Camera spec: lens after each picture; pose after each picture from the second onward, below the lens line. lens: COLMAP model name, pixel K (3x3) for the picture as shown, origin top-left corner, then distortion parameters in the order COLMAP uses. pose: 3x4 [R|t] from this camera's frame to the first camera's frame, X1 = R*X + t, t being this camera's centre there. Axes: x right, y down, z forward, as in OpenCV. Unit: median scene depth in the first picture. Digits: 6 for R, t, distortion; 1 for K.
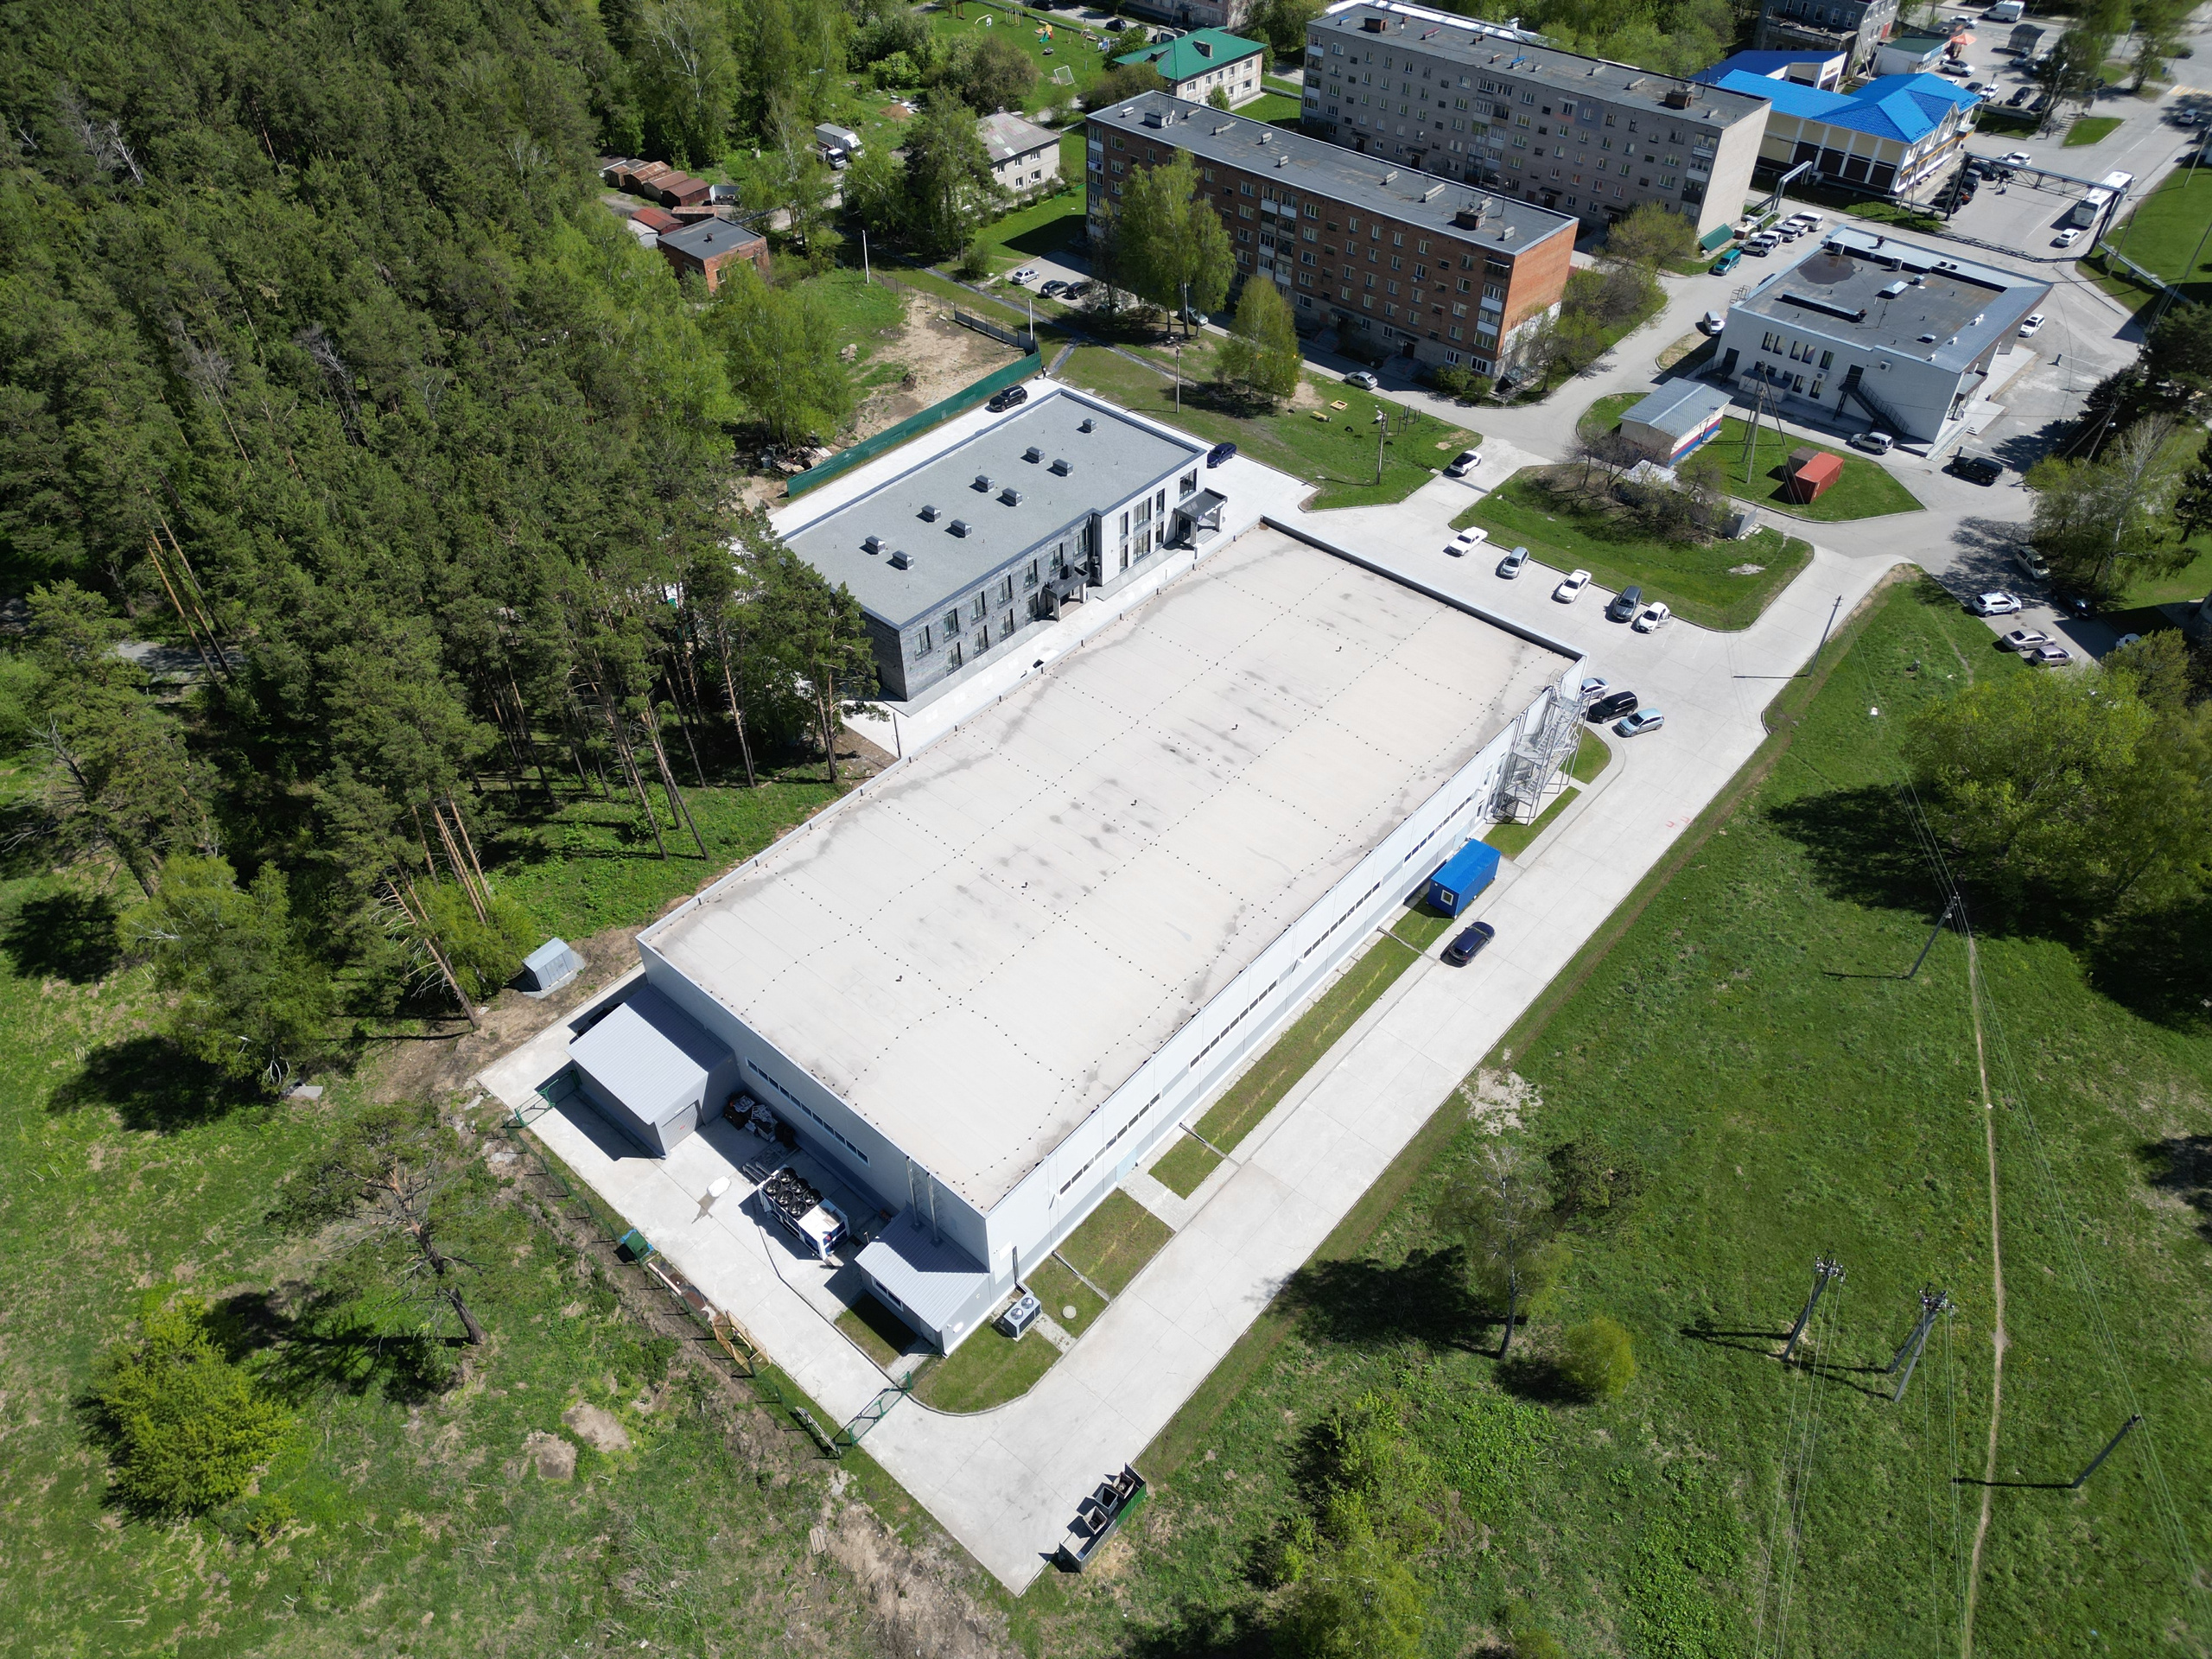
lens RADIAL K [[1539.5, 0, 1104.6], [0, 1539.5, 830.2], [0, 0, 1]] dist [0.091653, -0.095399]
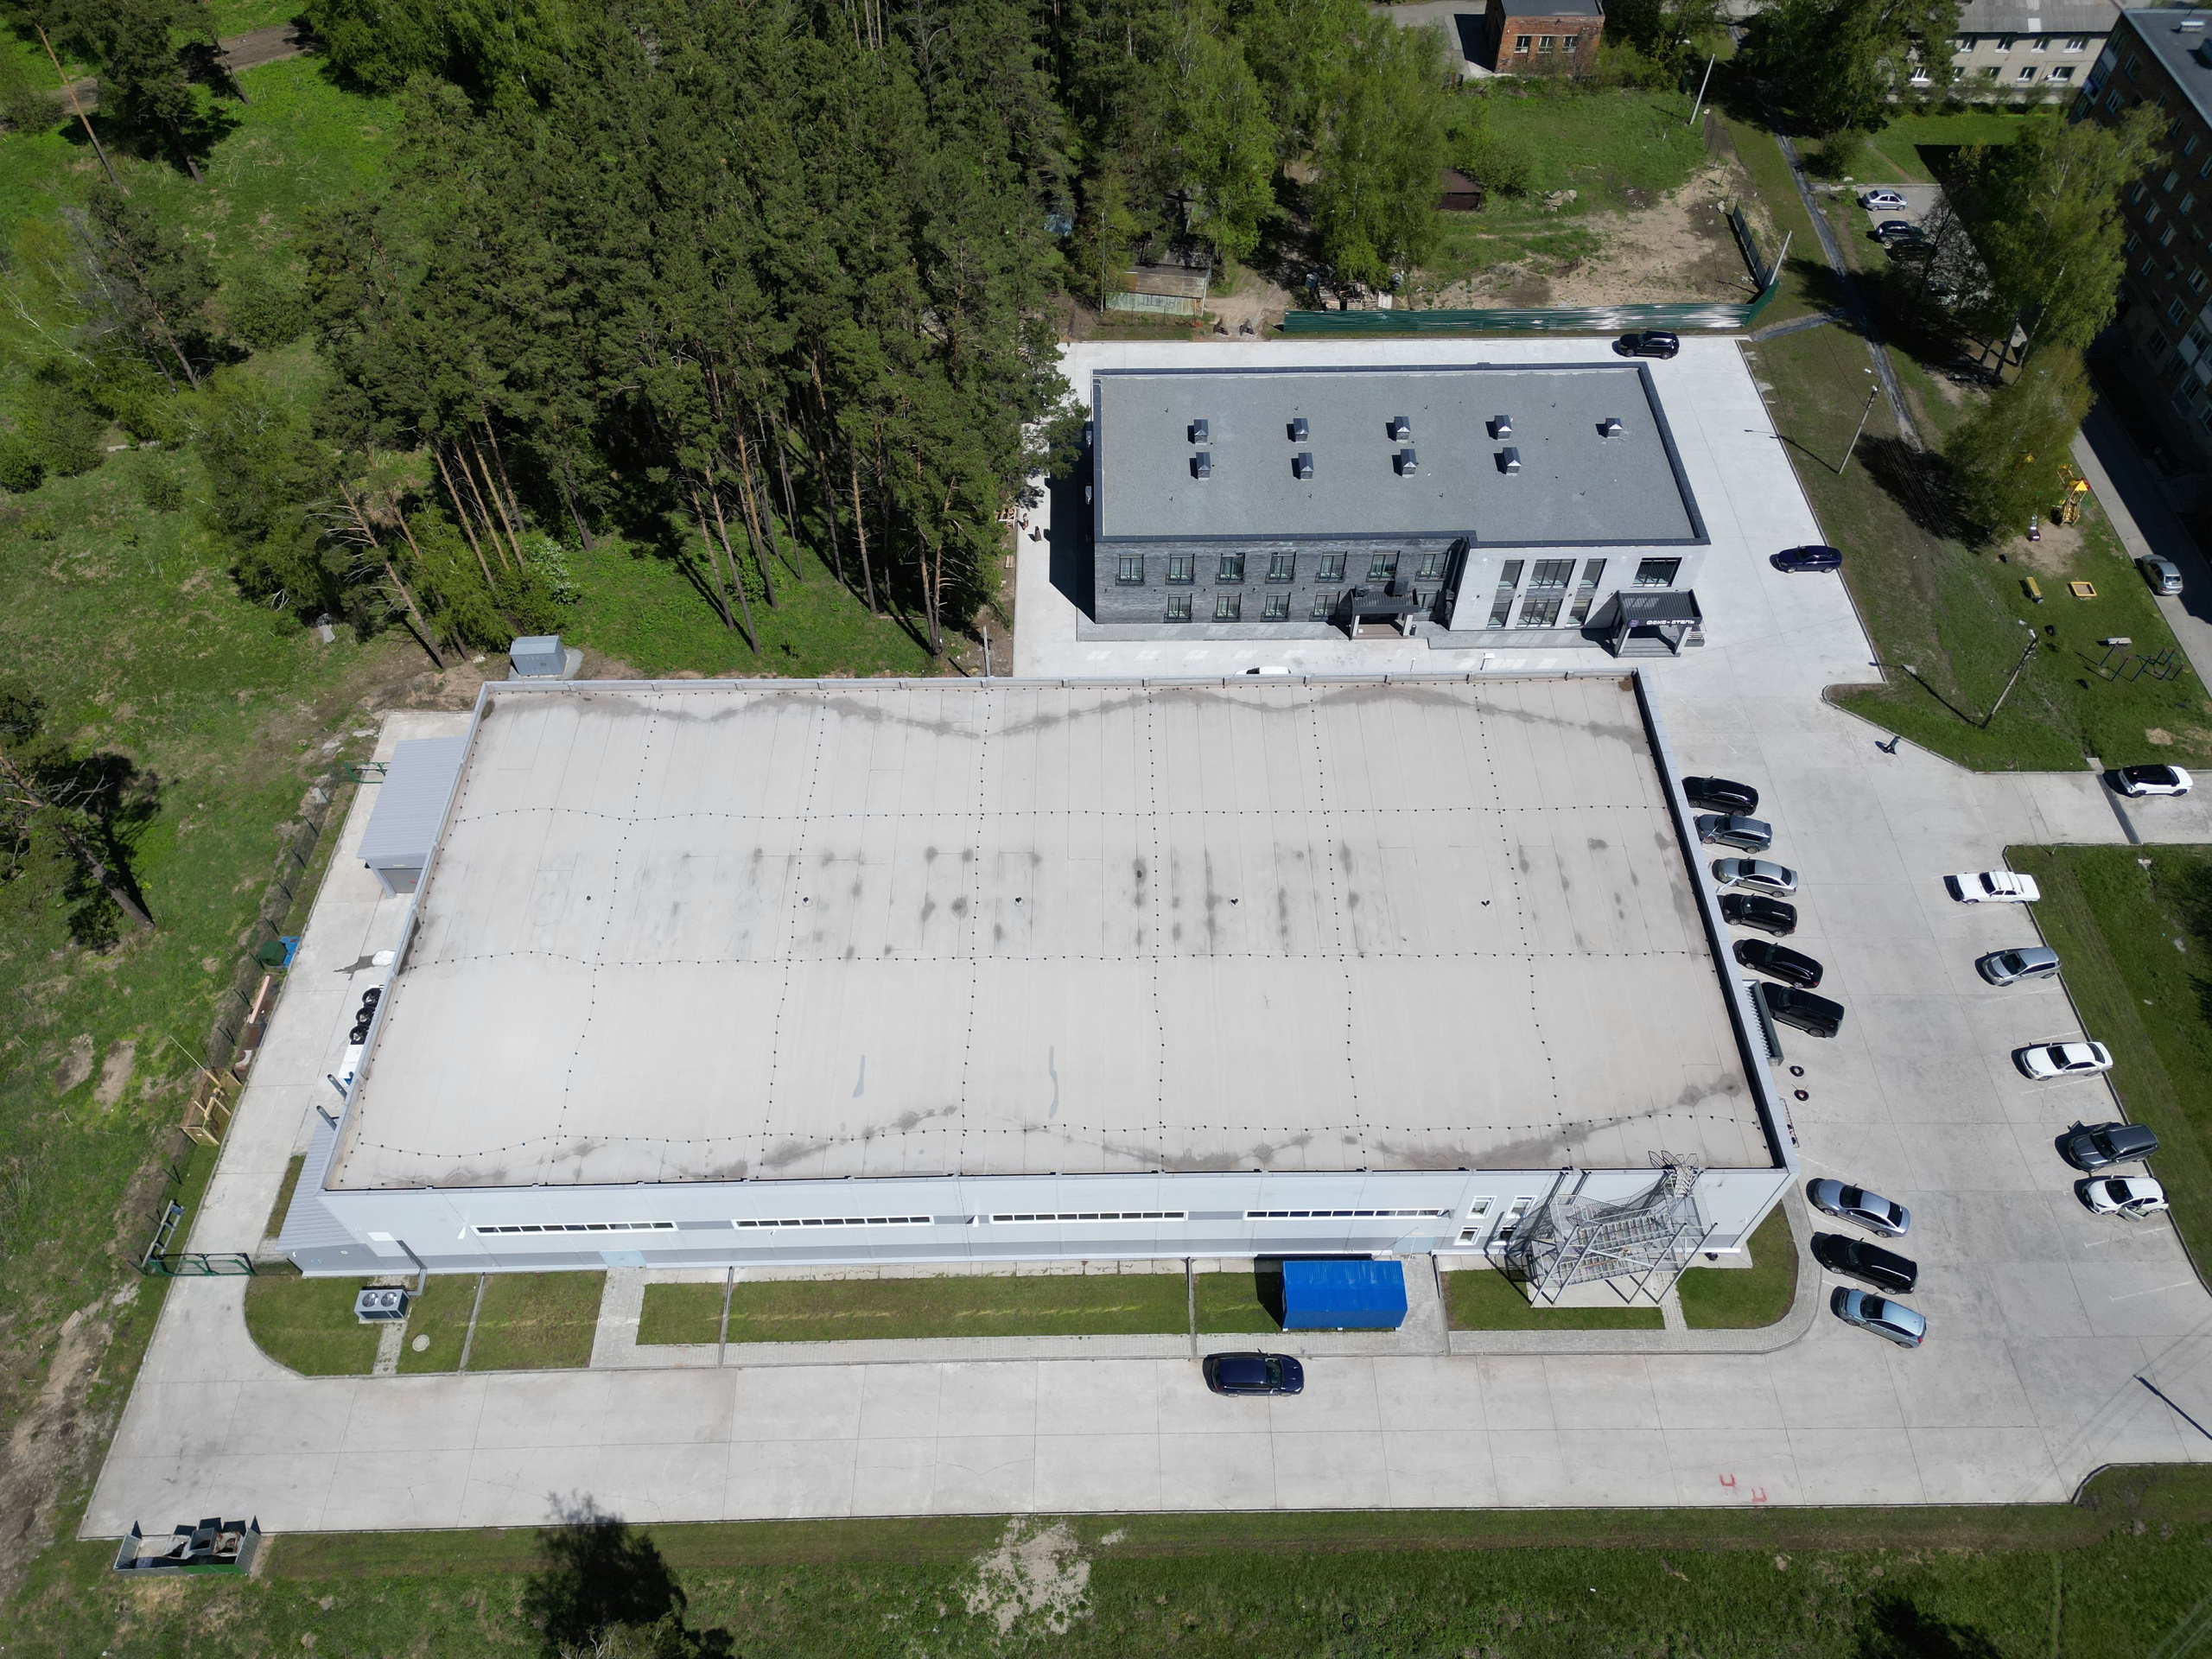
lens RADIAL K [[1539.5, 0, 1104.6], [0, 1539.5, 830.2], [0, 0, 1]] dist [0.091653, -0.095399]
pose [[0.668230, 0.591970, -0.450599, 0.313065], [-0.510130, 0.805463, 0.301657, -0.251176], [0.541512, 0.028288, 0.840217, 0.345293]]
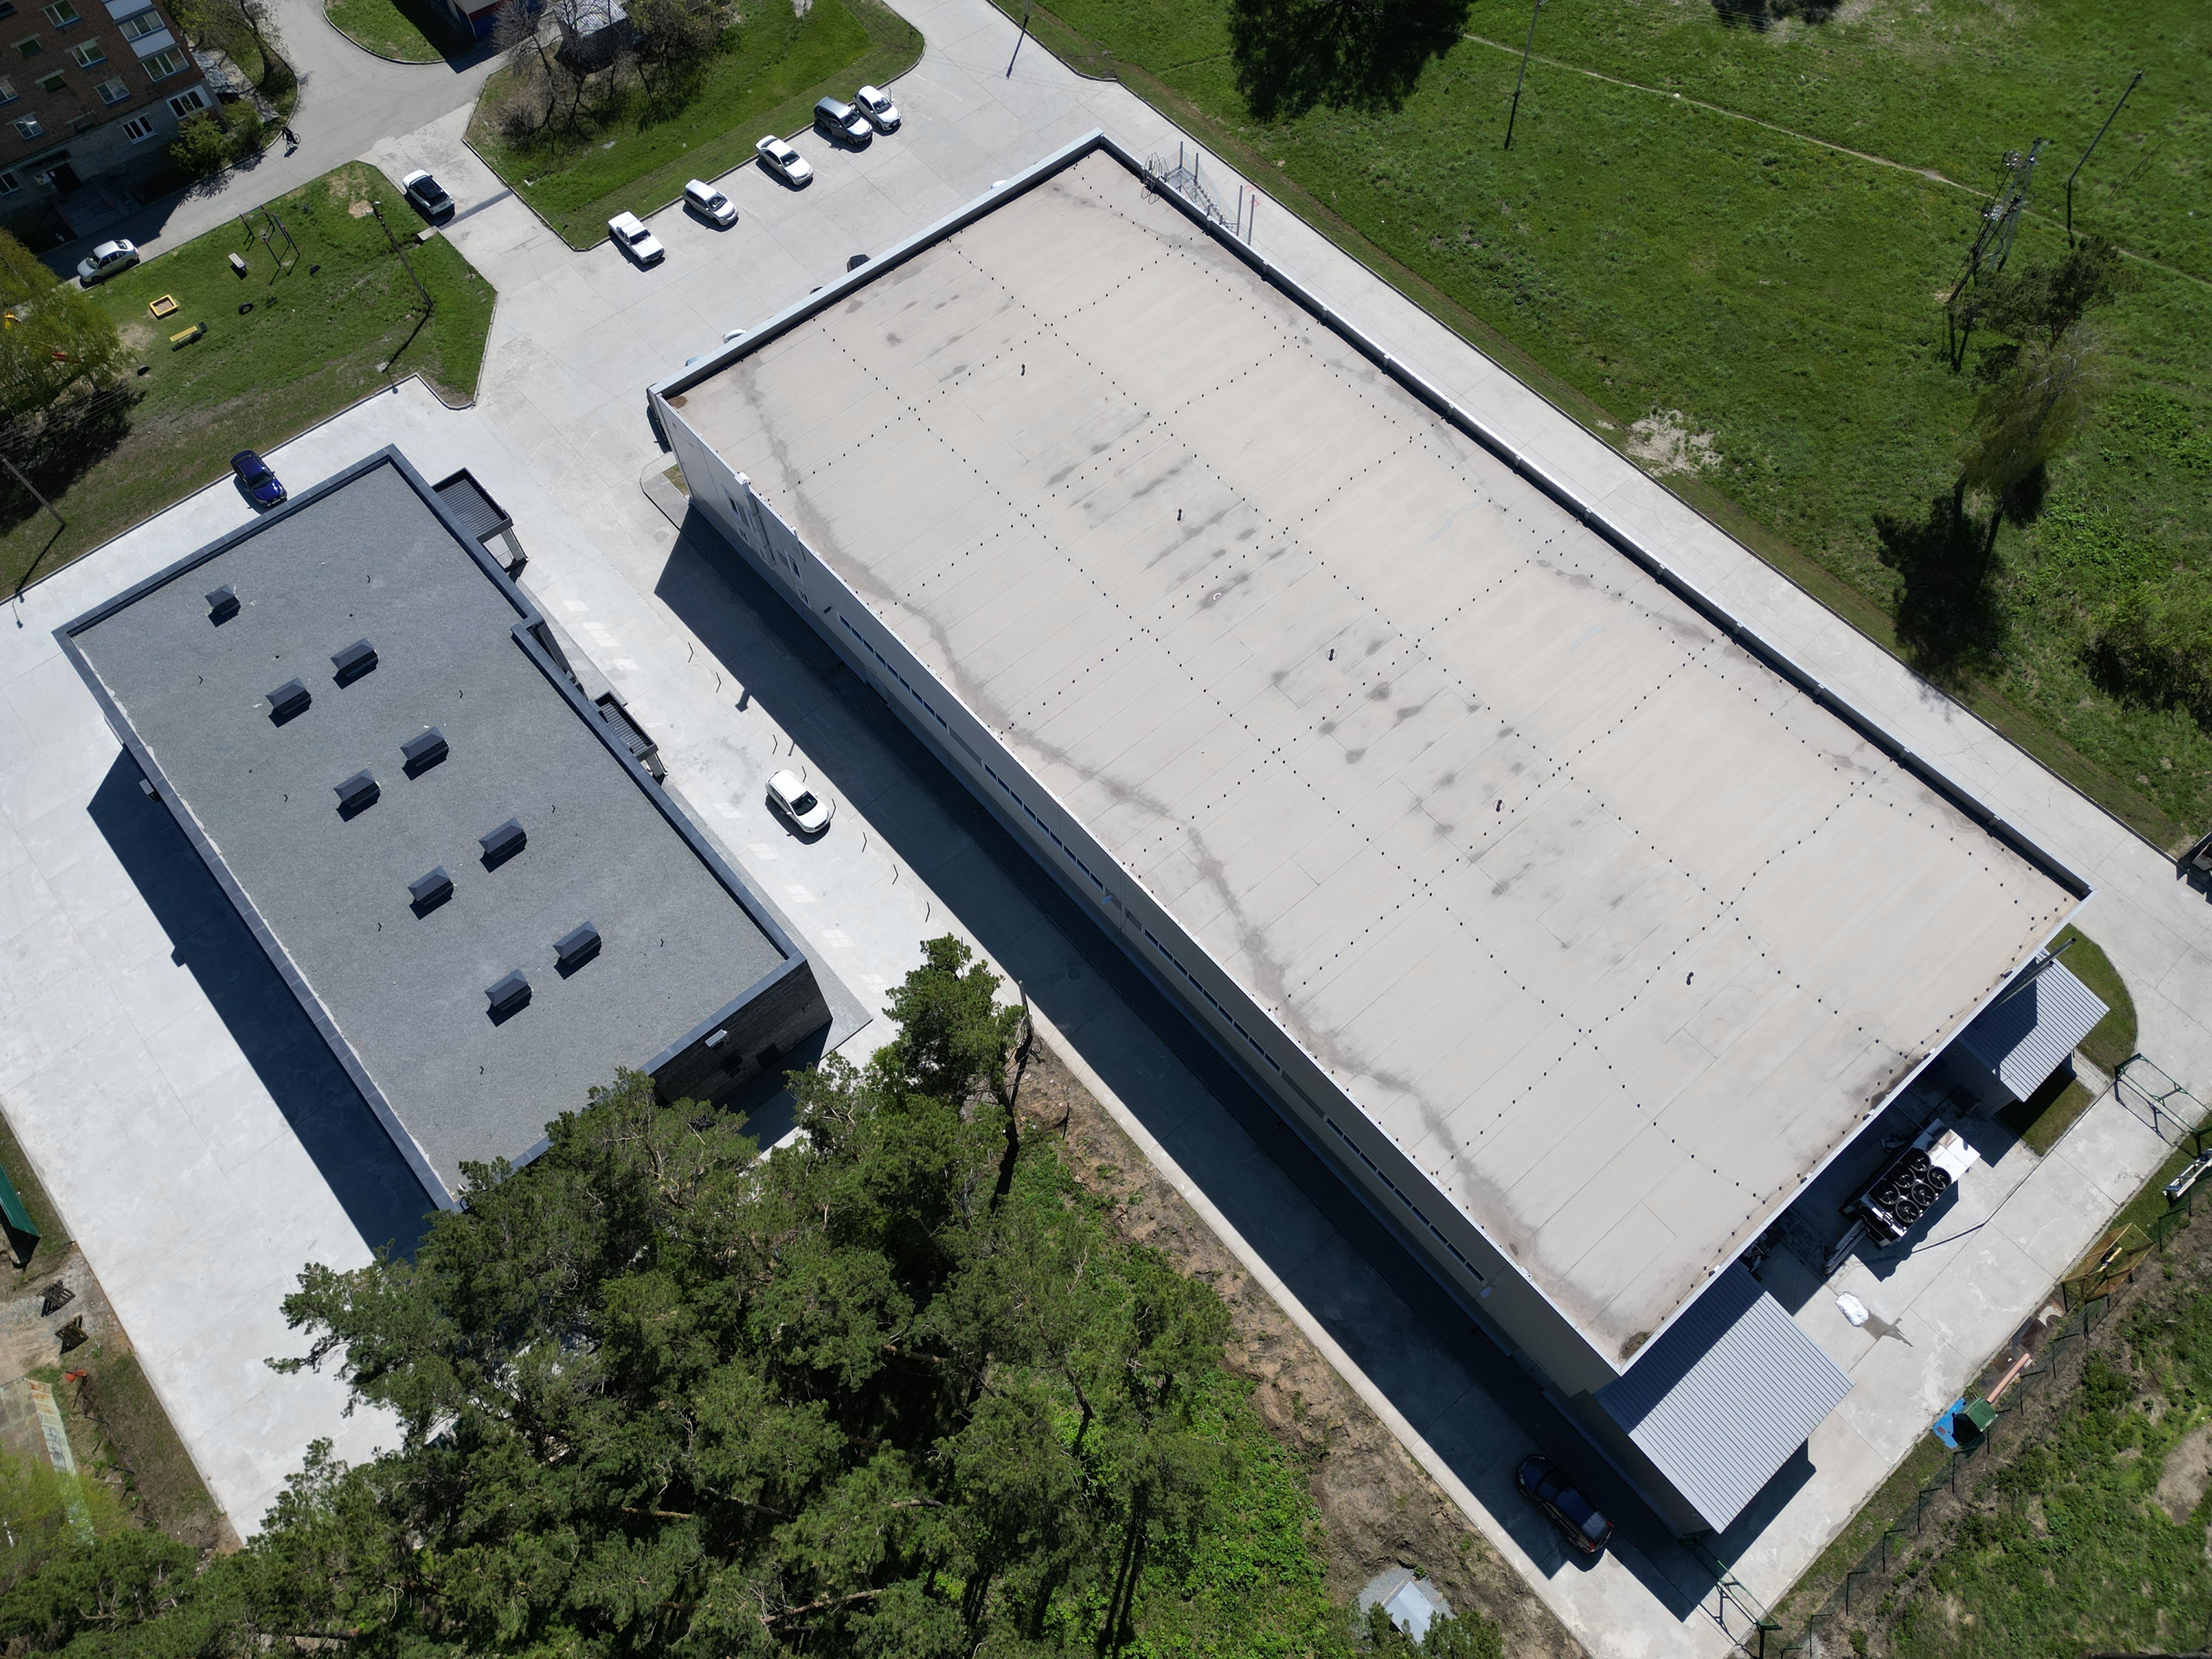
lens RADIAL K [[1539.5, 0, 1104.6], [0, 1539.5, 830.2], [0, 0, 1]] dist [0.091653, -0.095399]
pose [[0.138603, -0.872442, 0.468651, -0.337977], [0.684802, 0.426283, 0.591040, -0.402891], [-0.715426, 0.239013, 0.656535, 0.550672]]
